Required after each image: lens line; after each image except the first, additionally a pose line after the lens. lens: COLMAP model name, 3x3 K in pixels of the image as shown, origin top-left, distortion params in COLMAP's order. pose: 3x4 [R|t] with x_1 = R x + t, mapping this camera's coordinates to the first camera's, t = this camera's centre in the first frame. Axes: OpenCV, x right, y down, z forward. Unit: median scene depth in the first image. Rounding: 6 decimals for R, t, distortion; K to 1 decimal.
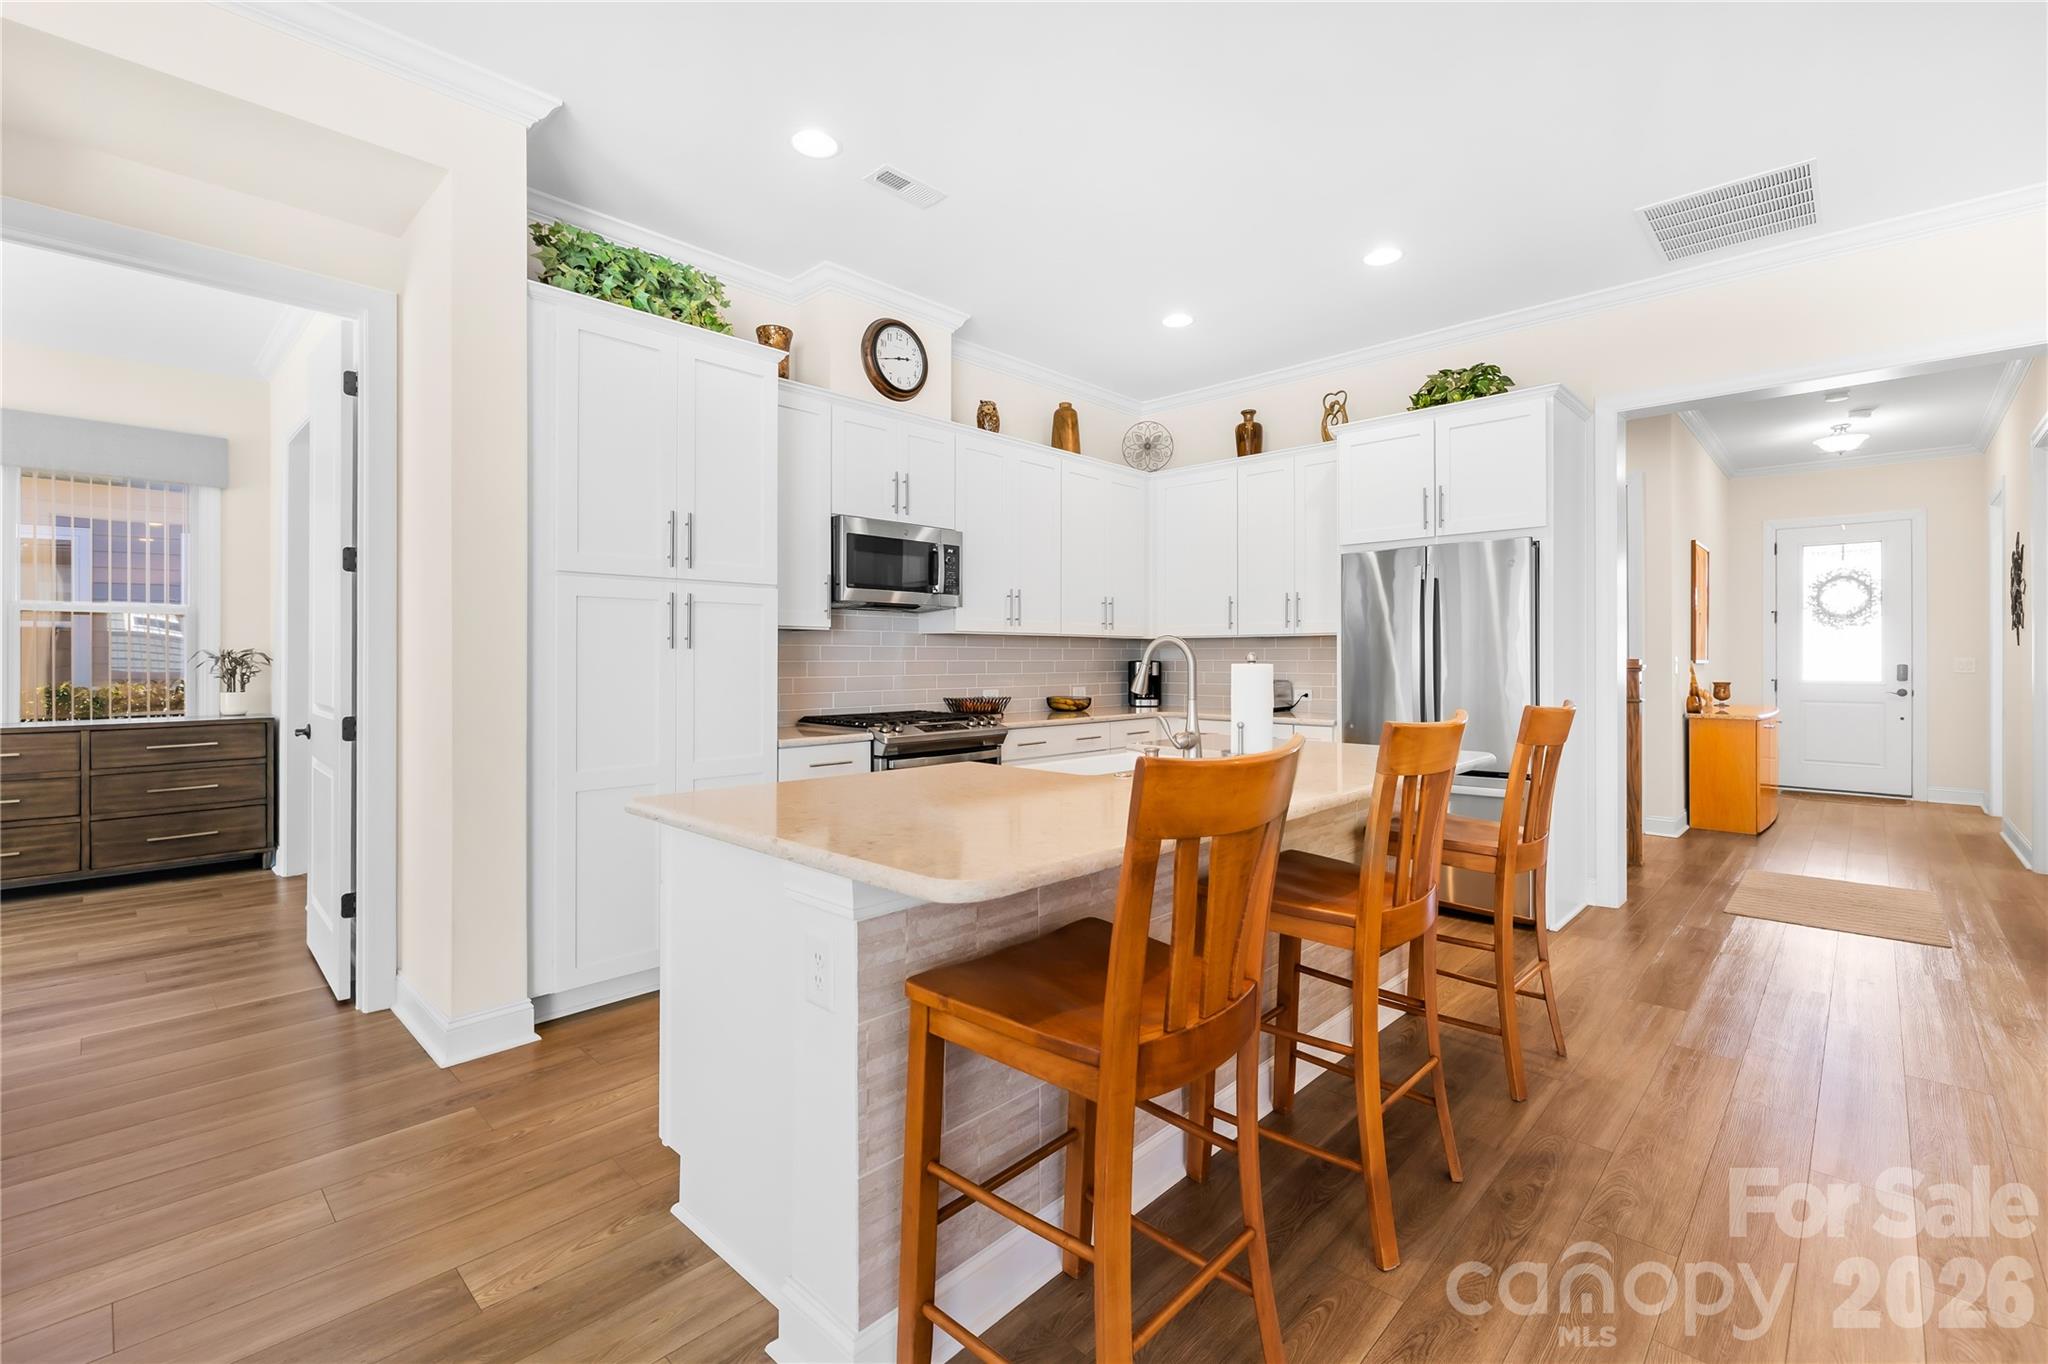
lens RADIAL K [[892.0, 0, 1008.4], [0, 892.0, 649.8], [0, 0, 1]] dist [0.003812, -0.001622]
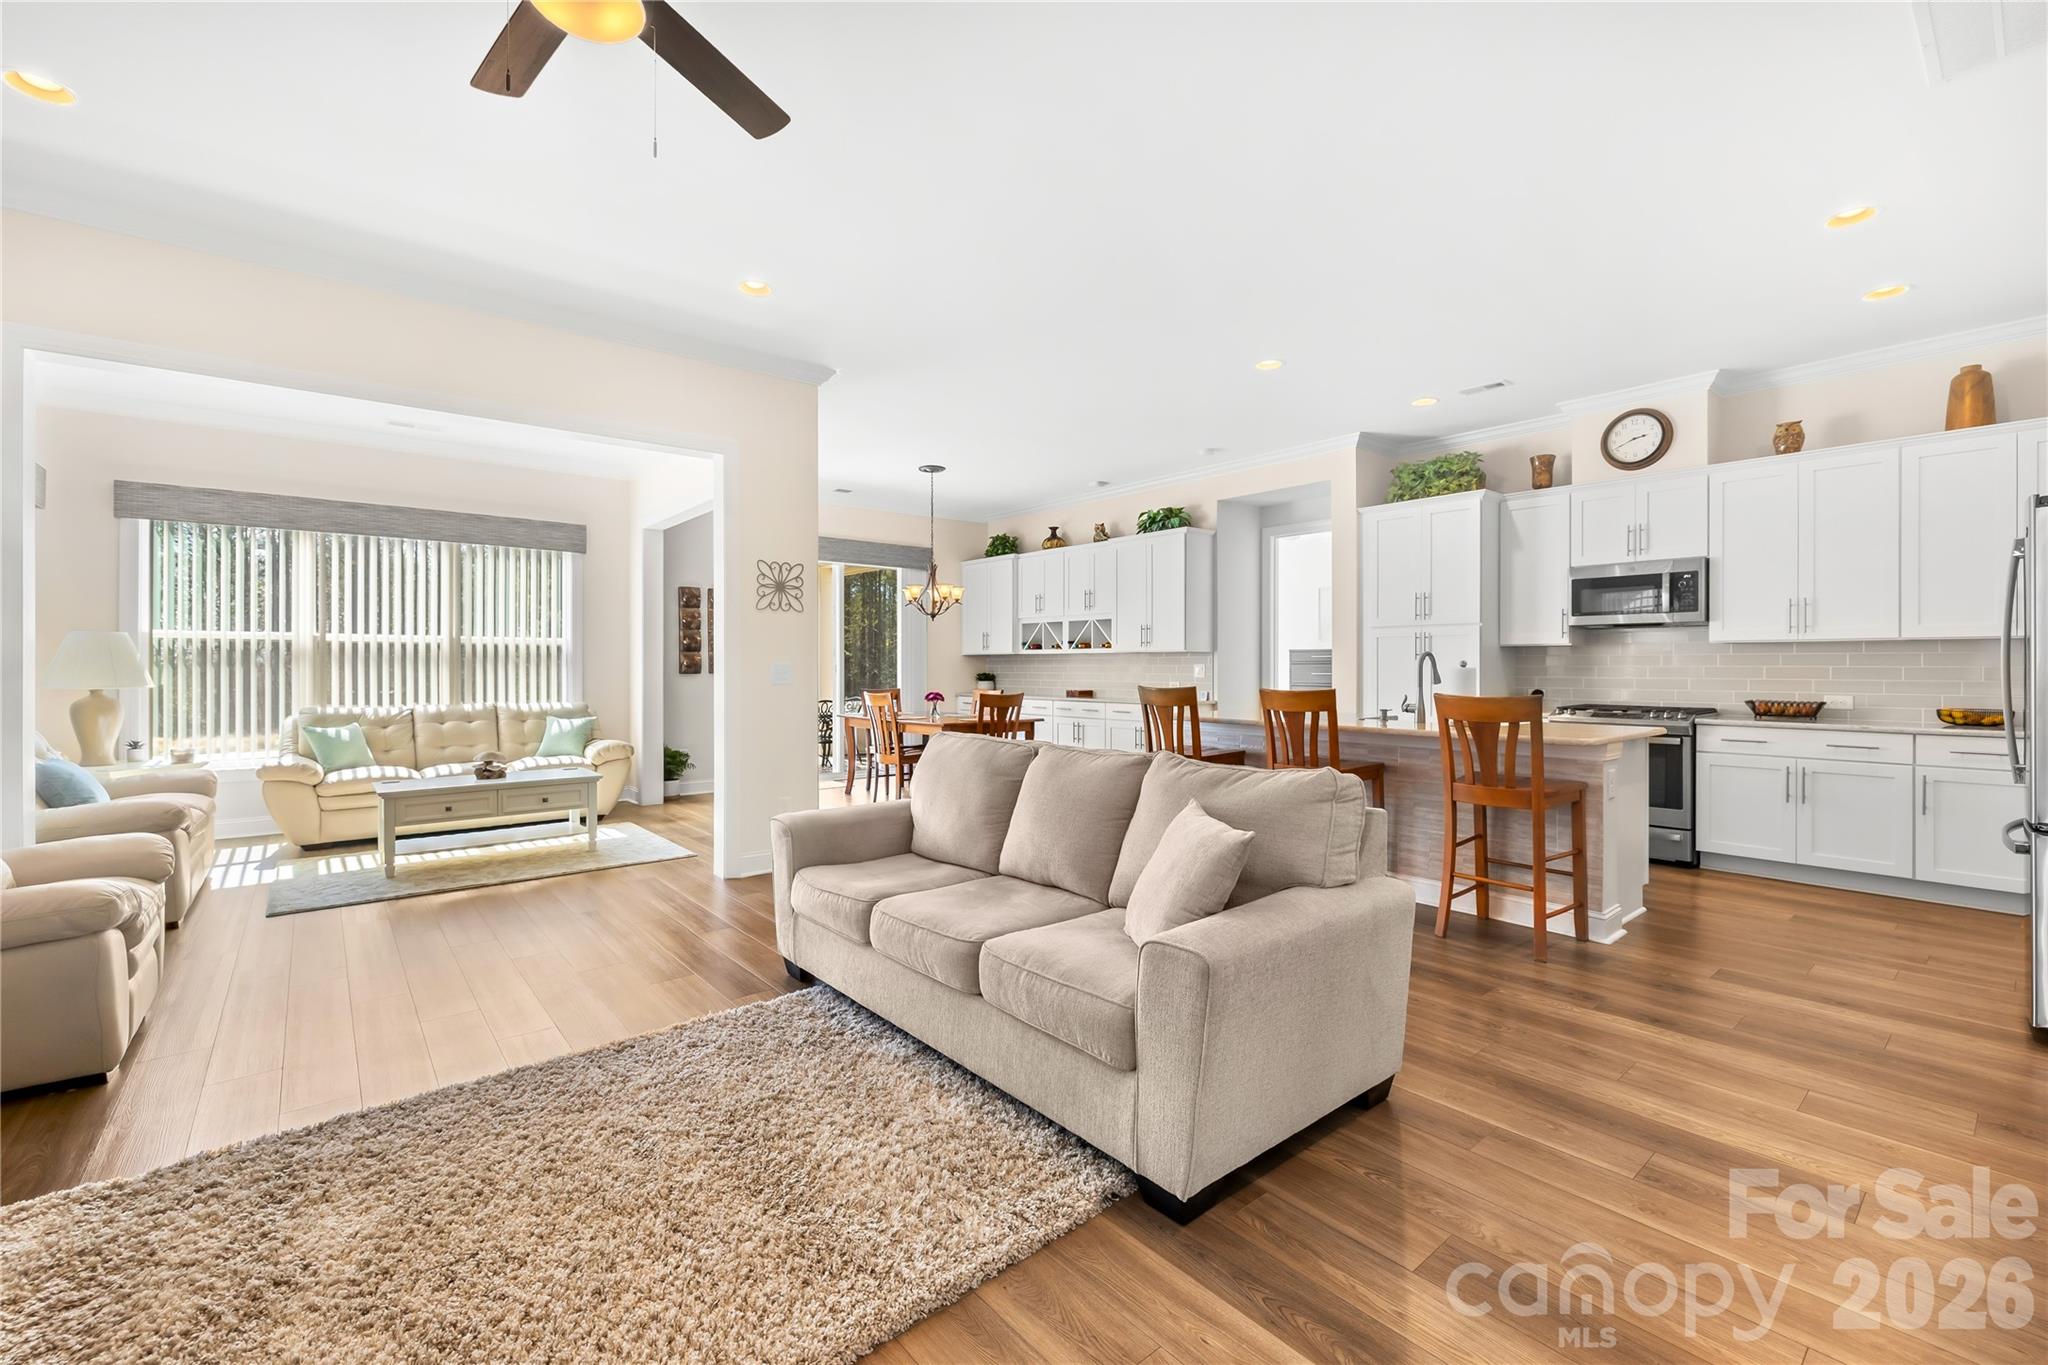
lens RADIAL K [[834.4, 0, 1029.4], [0, 834.4, 679.7], [0, 0, 1]] dist [-0.016879, 0.000173]
pose [[-0.090680, 0.017124, -0.995733, 1.074818], [0.006311, 0.999842, 0.016620, 0.004524], [0.995860, -0.004777, -0.090774, 0.195692]]
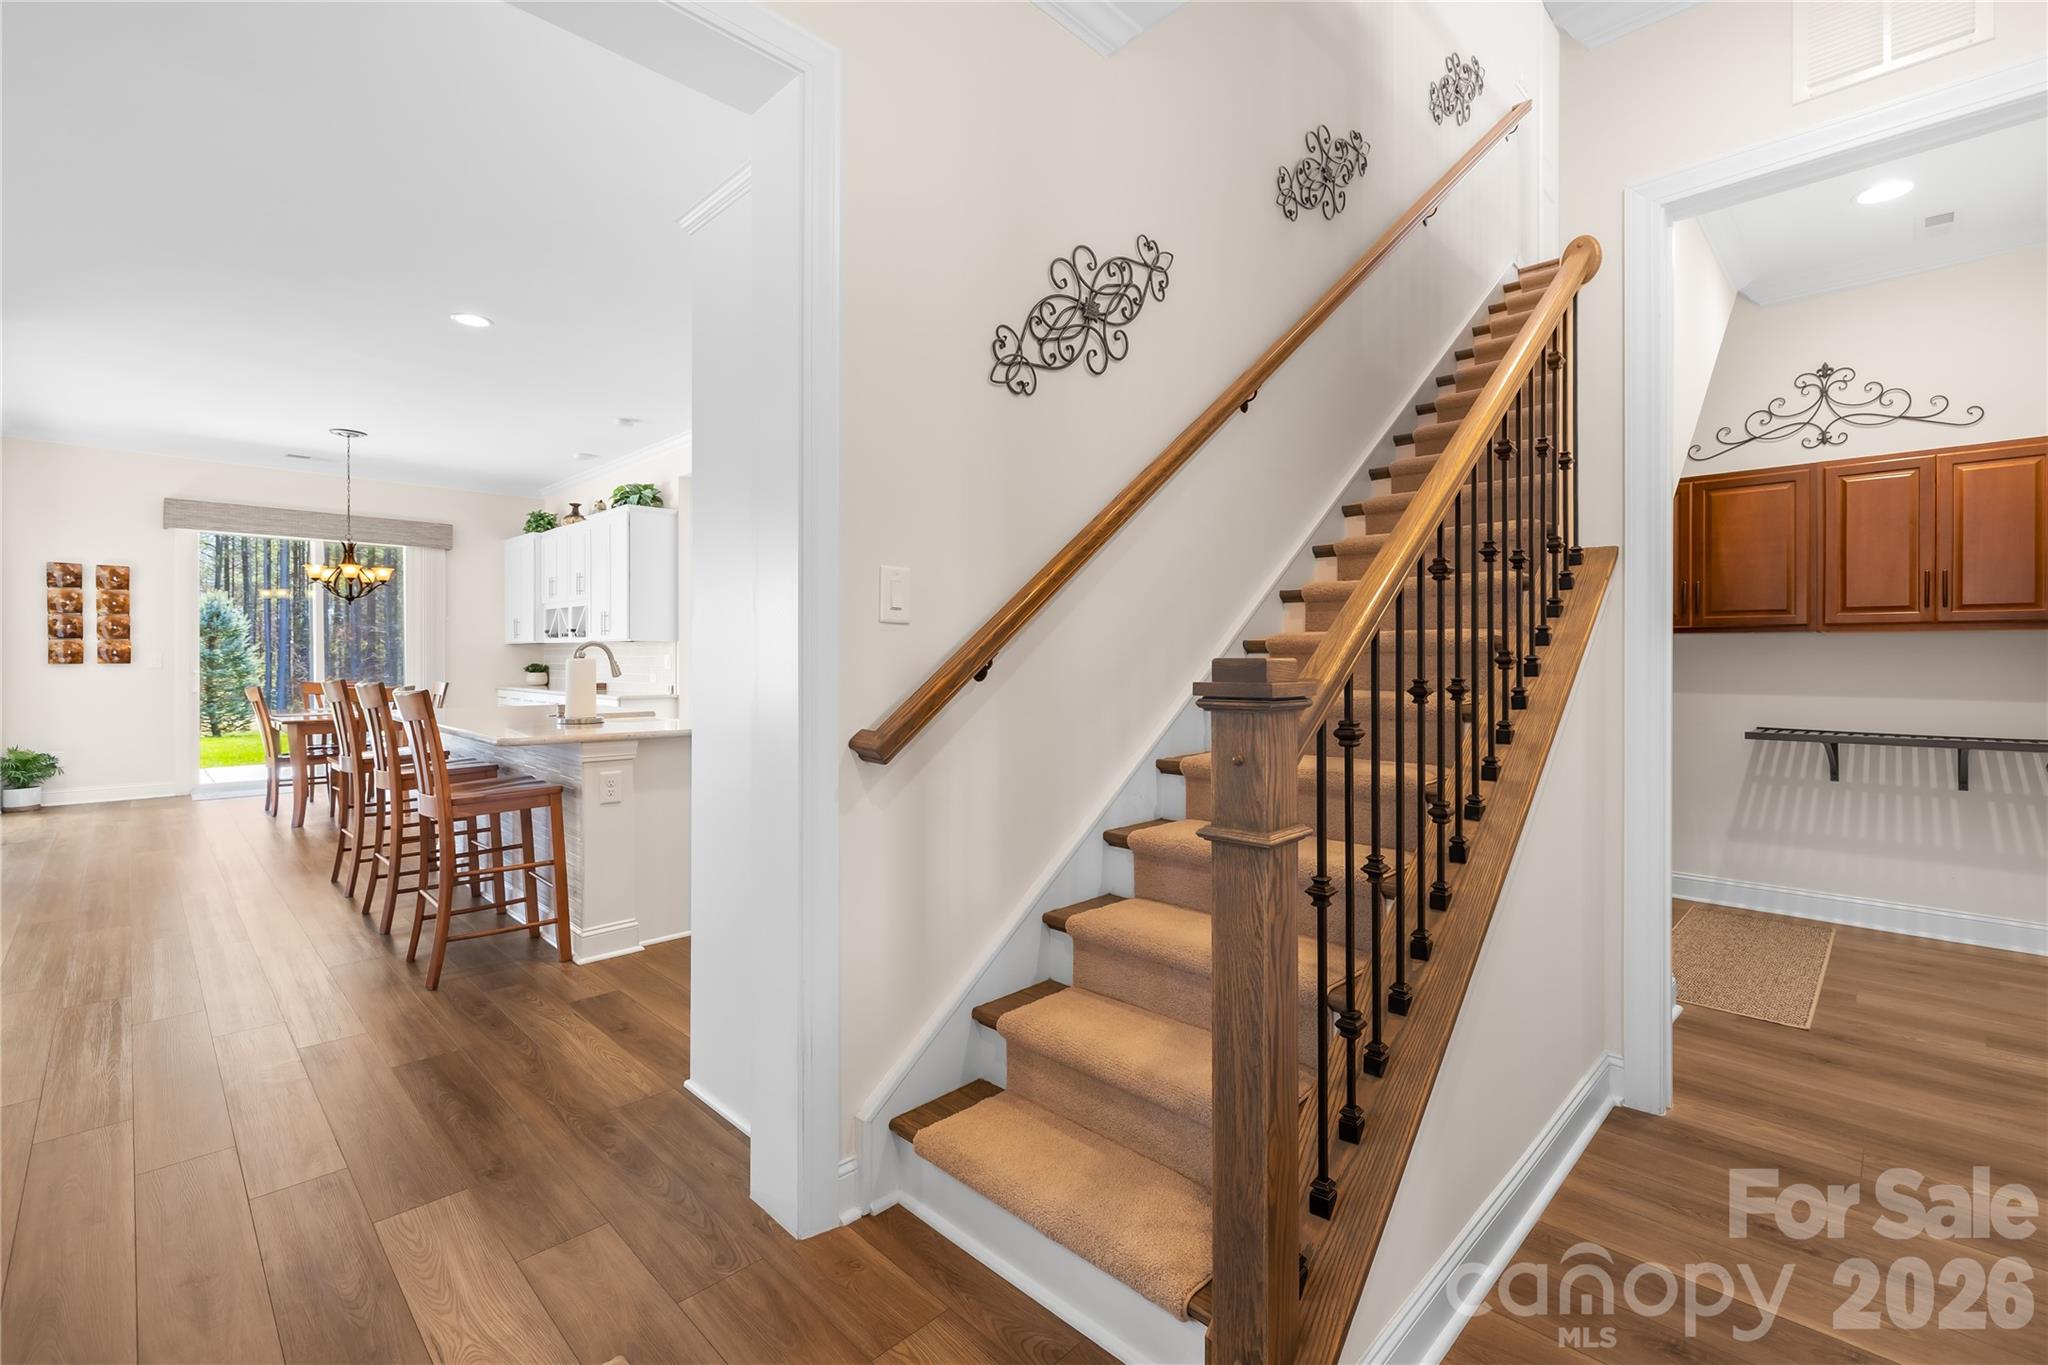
lens RADIAL K [[892.0, 0, 1033.9], [0, 892.0, 661.0], [0, 0, 1]] dist [0.003812, -0.001622]
pose [[0.005298, 0.005152, -0.999973, 1.020115], [0.003782, 0.999979, 0.005172, 0.008275], [0.999979, -0.003809, 0.005278, 1.016931]]
